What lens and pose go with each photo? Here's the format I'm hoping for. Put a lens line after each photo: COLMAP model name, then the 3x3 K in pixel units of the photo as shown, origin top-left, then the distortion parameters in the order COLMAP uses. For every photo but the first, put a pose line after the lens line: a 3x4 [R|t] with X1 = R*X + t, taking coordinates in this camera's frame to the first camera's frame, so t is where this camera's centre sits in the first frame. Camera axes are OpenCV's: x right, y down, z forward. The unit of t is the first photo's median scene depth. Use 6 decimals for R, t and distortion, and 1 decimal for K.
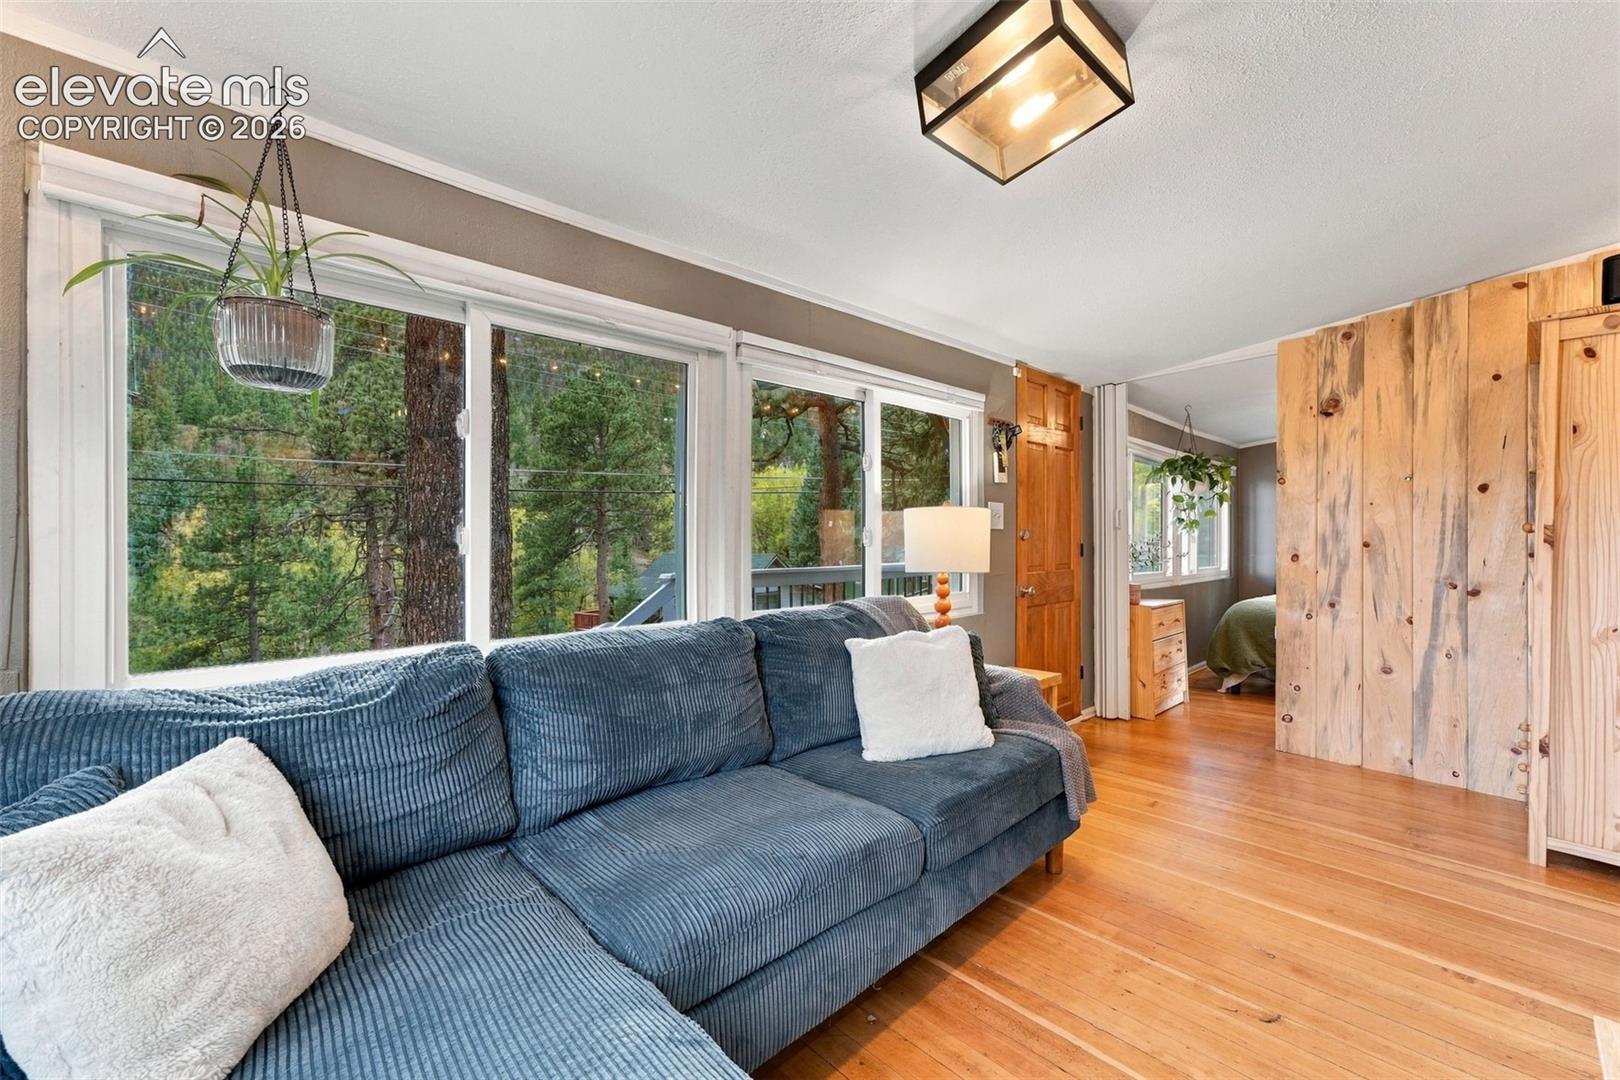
lens RADIAL K [[668.9, 0, 810.0], [0, 668.9, 540.0], [0, 0, 1]] dist [-0.028595, 0.012530]
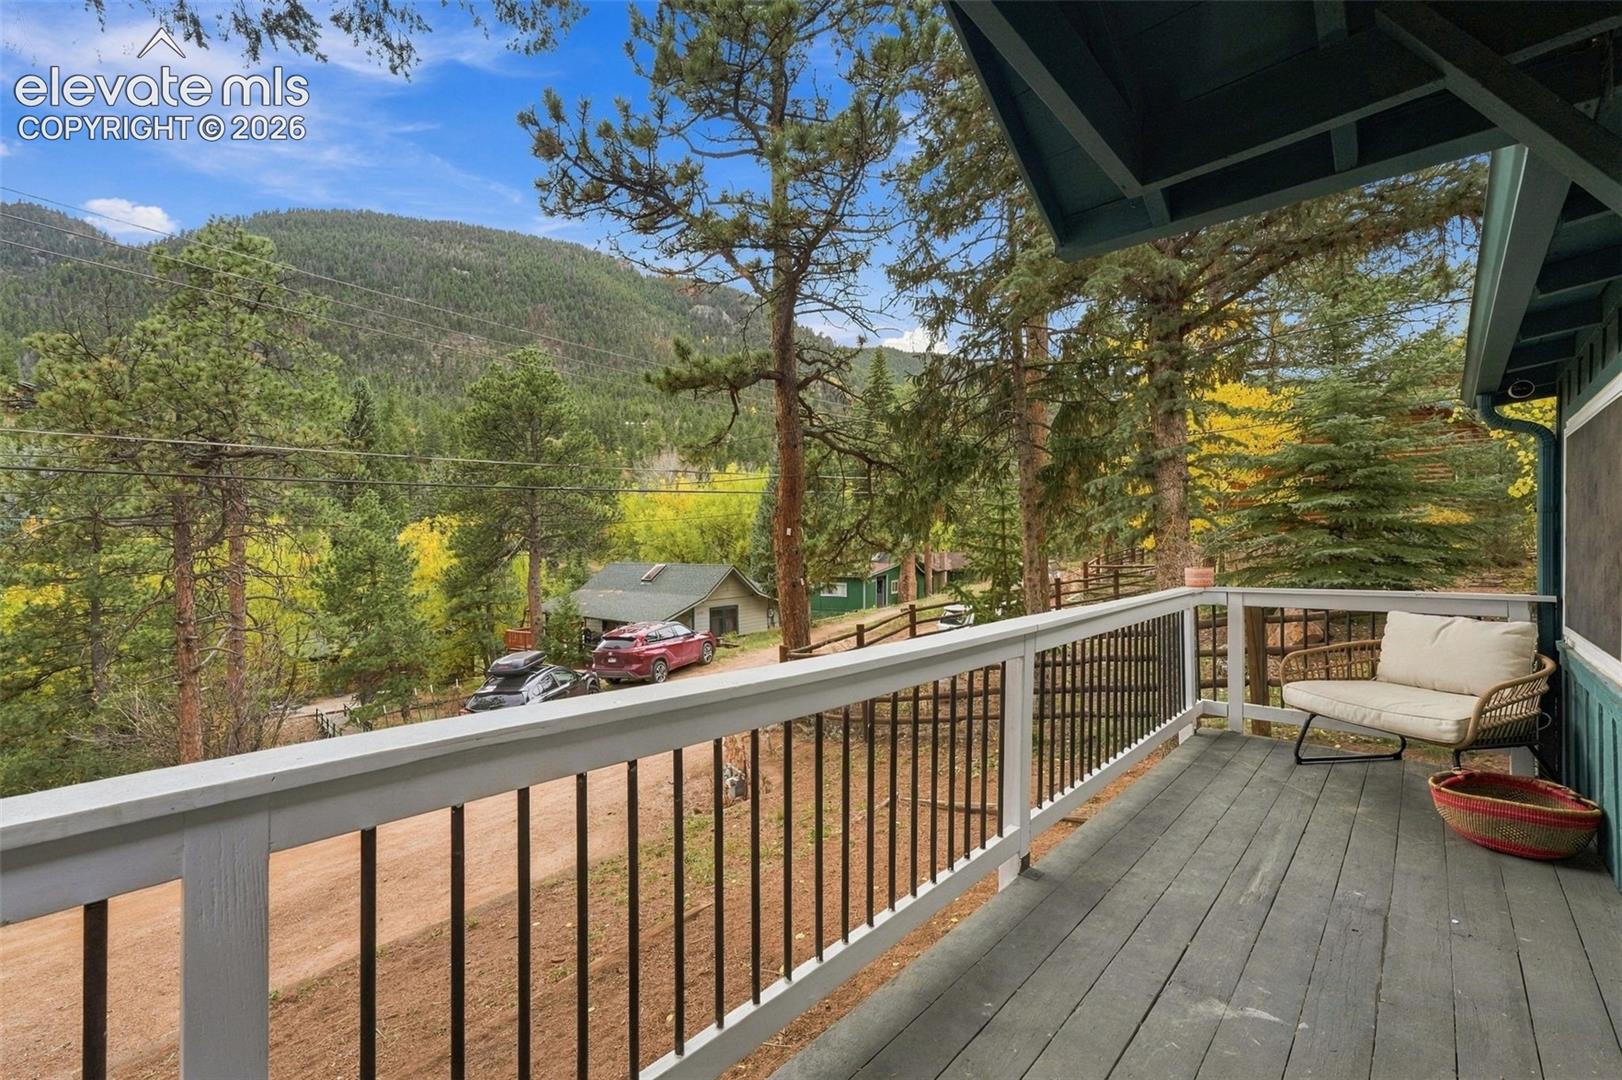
lens RADIAL K [[669.8, 0, 811.0], [0, 669.8, 540.0], [0, 0, 1]] dist [-0.028595, 0.012530]
pose [[0.998627, 0.001183, 0.052380, 0.008457], [-0.000660, 0.999950, -0.009996, -0.003352], [-0.052389, 0.009948, 0.998577, 0.129437]]
